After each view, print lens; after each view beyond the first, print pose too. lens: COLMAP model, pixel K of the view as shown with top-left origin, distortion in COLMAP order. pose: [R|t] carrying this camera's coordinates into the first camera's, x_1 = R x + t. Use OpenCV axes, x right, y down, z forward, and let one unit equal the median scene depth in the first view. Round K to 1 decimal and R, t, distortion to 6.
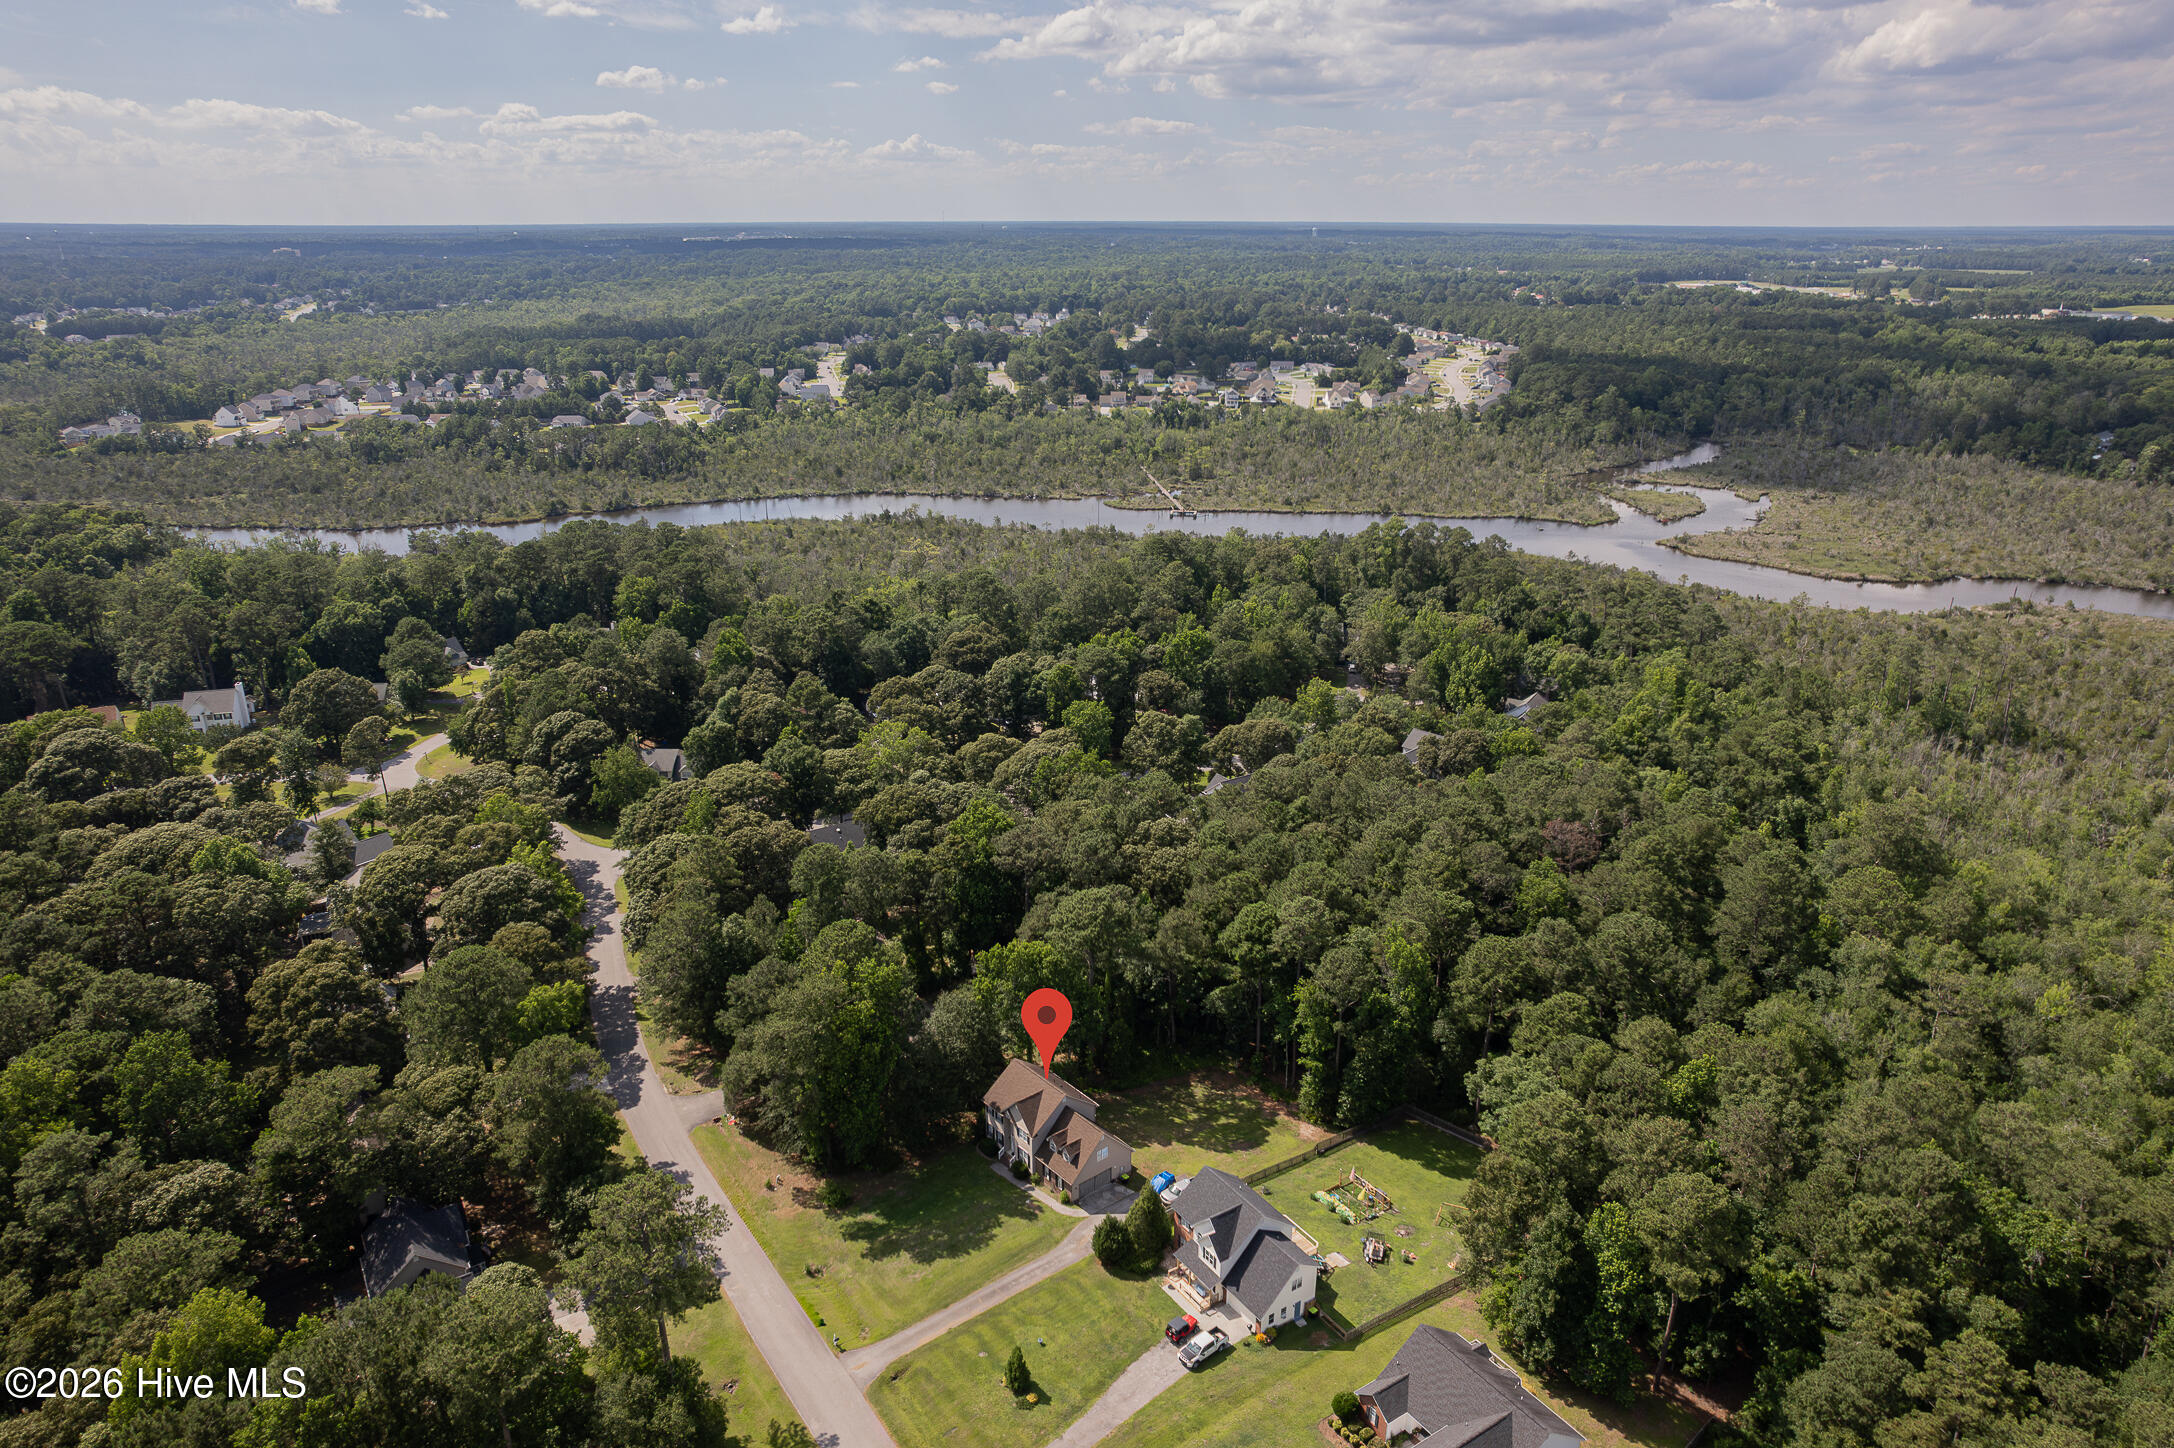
lens RADIAL K [[1401.2, 0, 1089.3], [0, 1401.2, 726.6], [0, 0, 1]] dist [-0.080177, 0.095790]
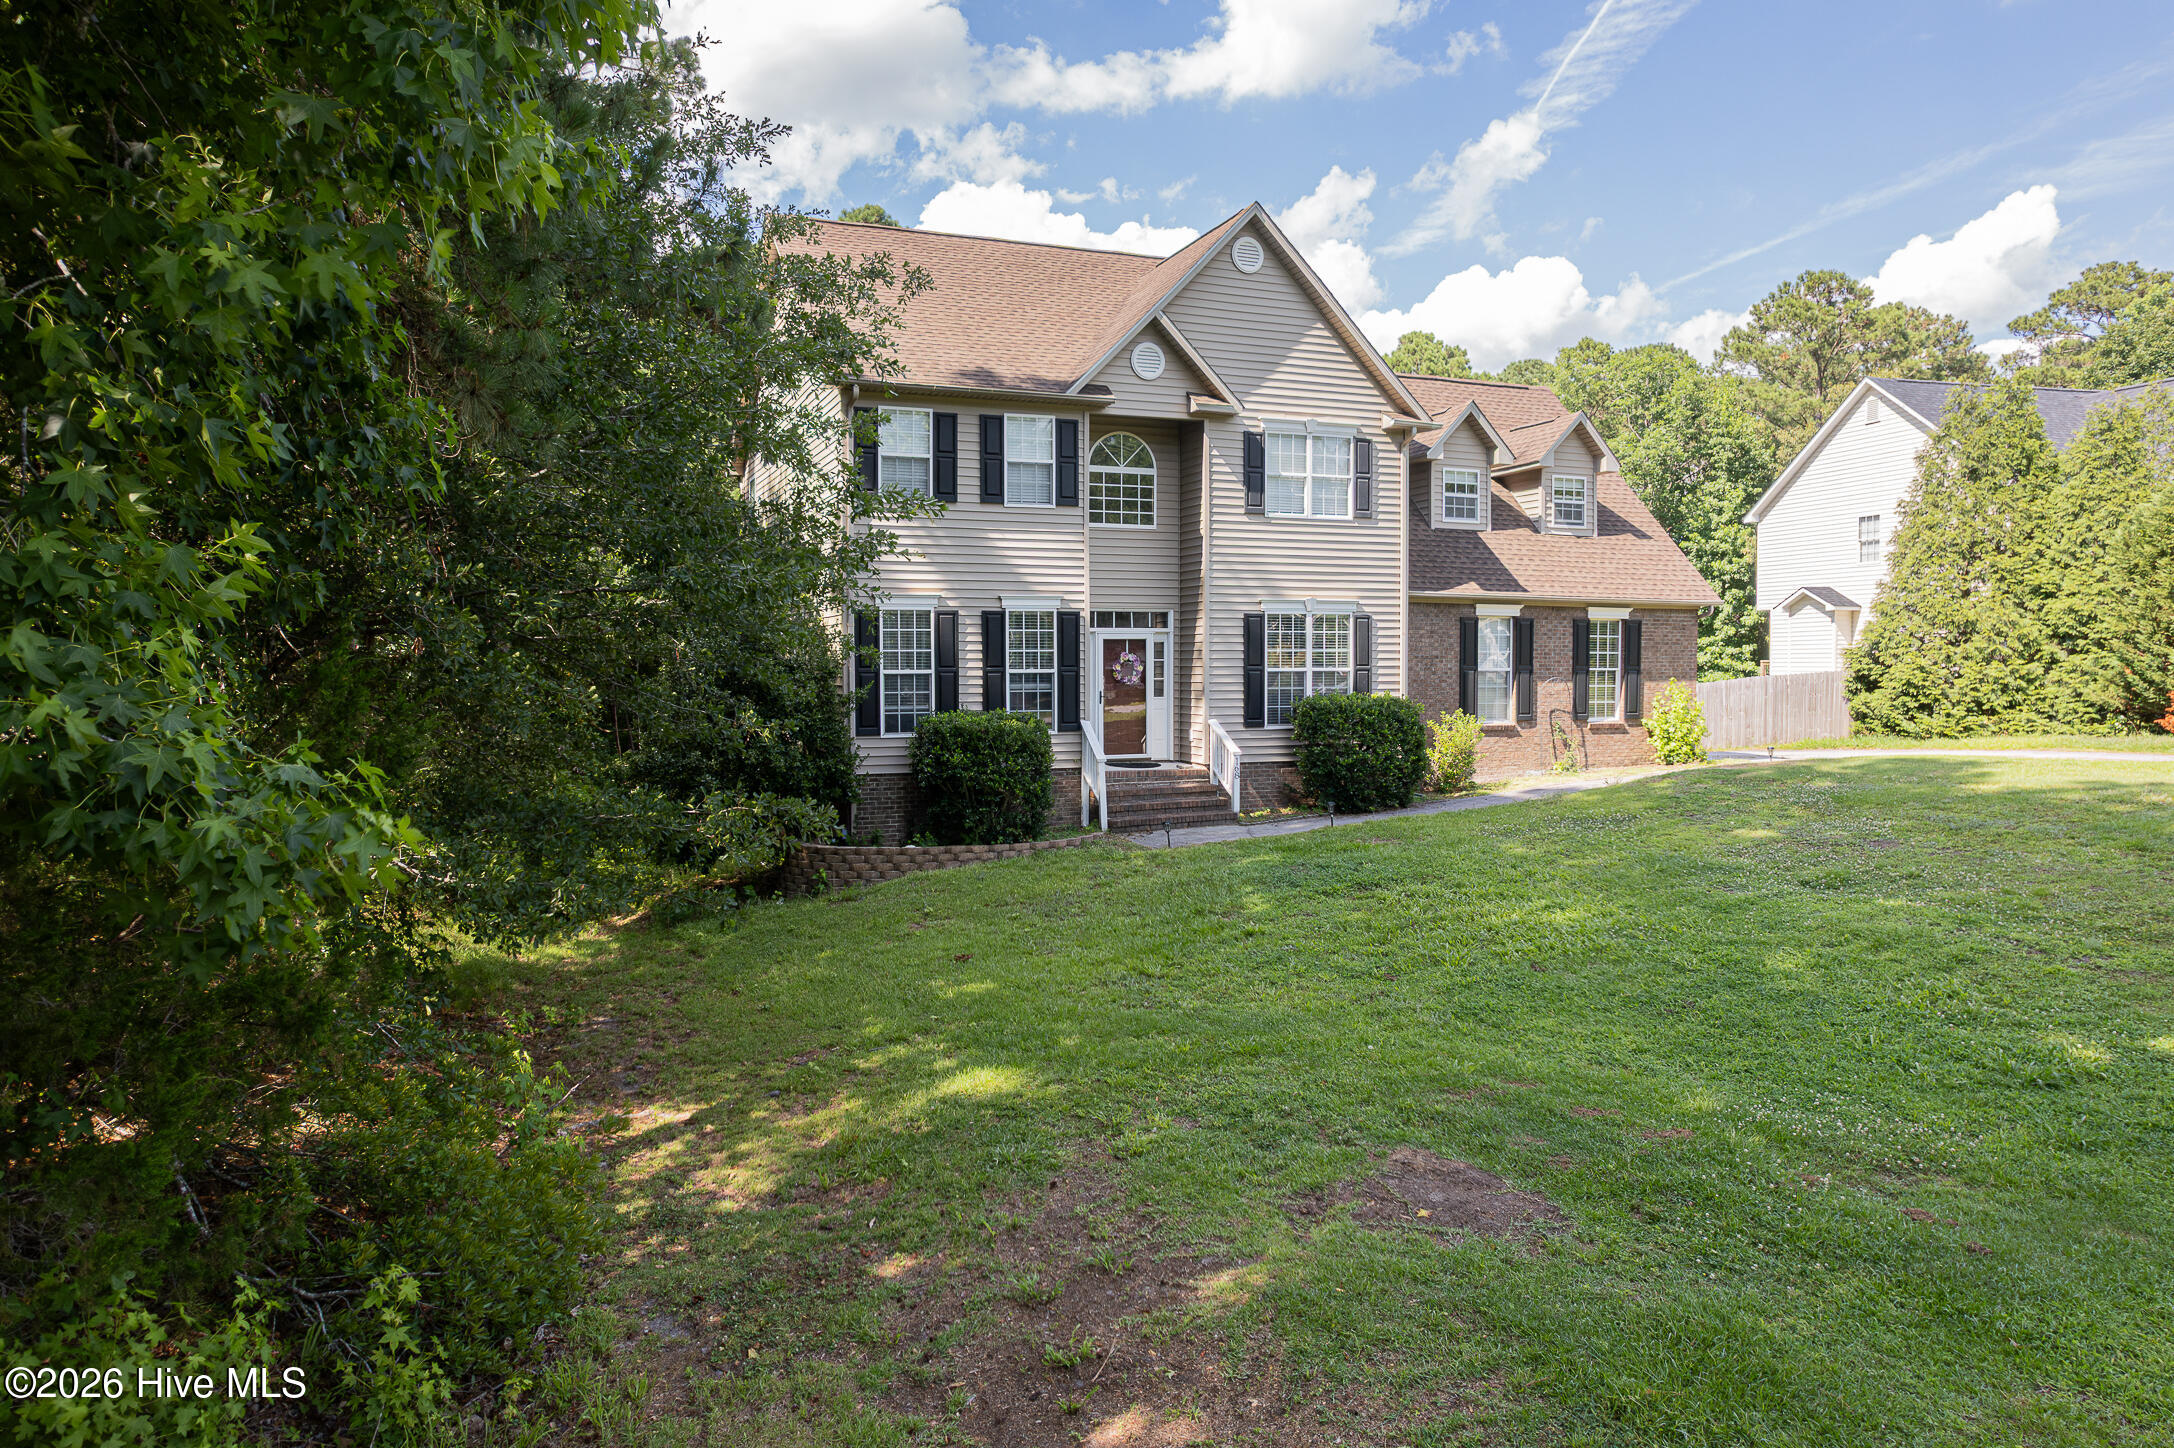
lens RADIAL K [[1401.2, 0, 1089.3], [0, 1401.2, 726.6], [0, 0, 1]] dist [-0.080177, 0.095790]
pose [[0.314221, -0.044185, 0.948321, -0.173306], [0.321160, 0.944968, -0.062386, 0.300939], [-0.893377, 0.324165, 0.311119, 0.932027]]
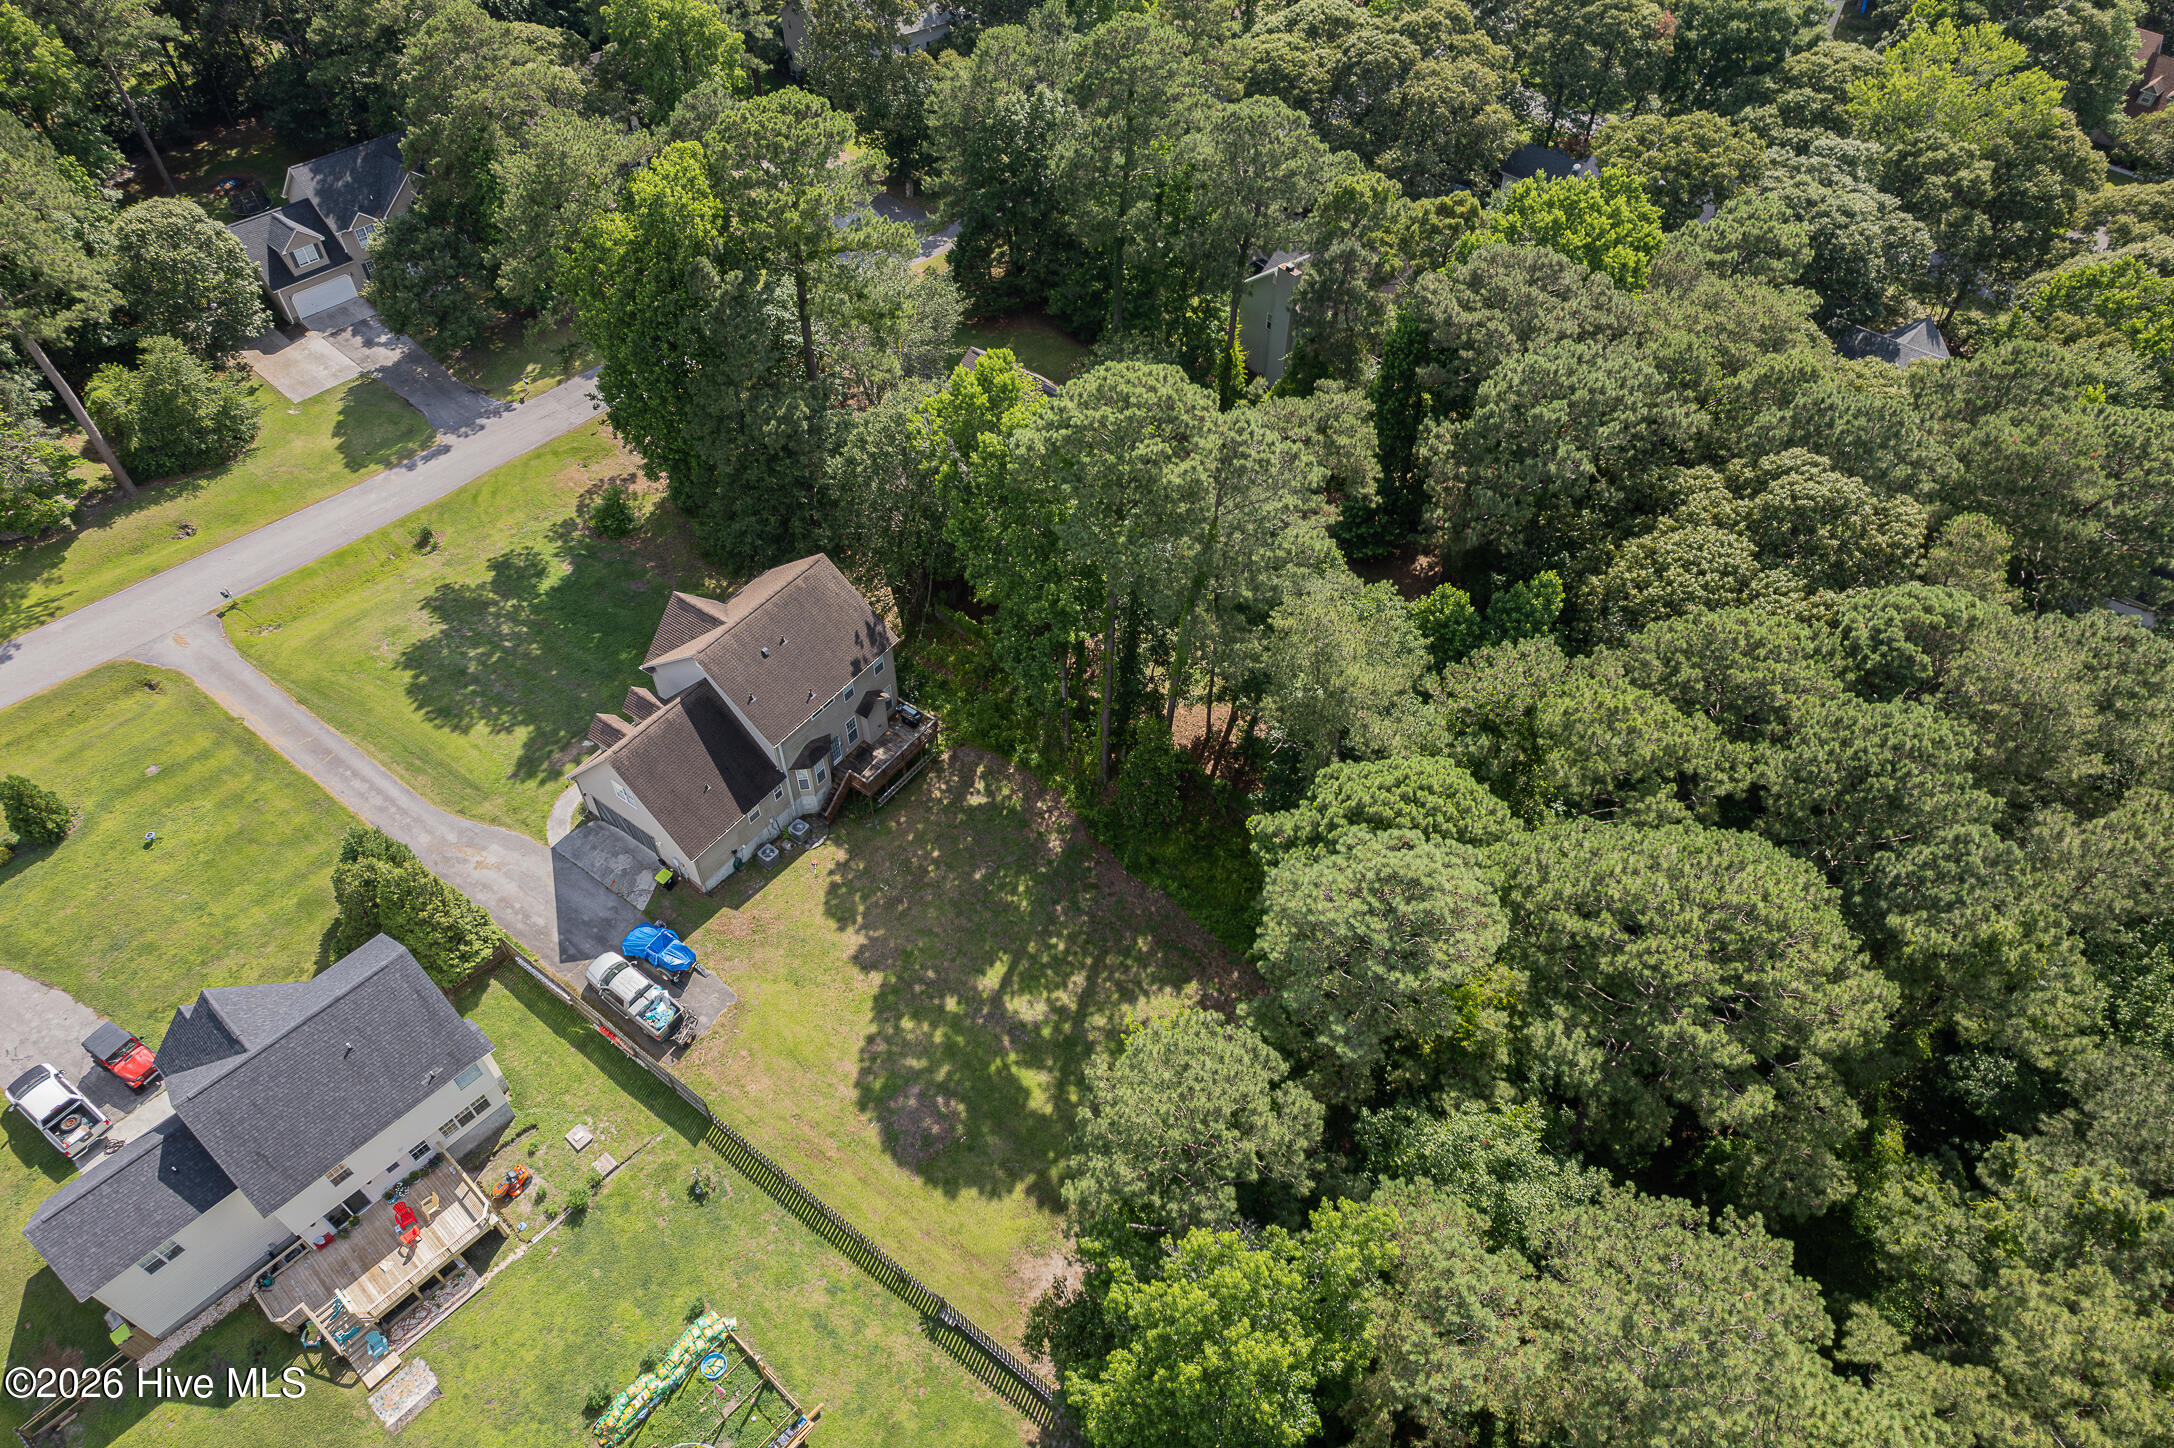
lens RADIAL K [[1401.2, 0, 1089.3], [0, 1401.2, 726.6], [0, 0, 1]] dist [-0.080177, 0.095790]
pose [[0.248475, 0.709146, -0.659827, 0.304376], [-0.349388, 0.700949, 0.621770, -0.040822], [0.903431, 0.076041, 0.421936, 0.876995]]
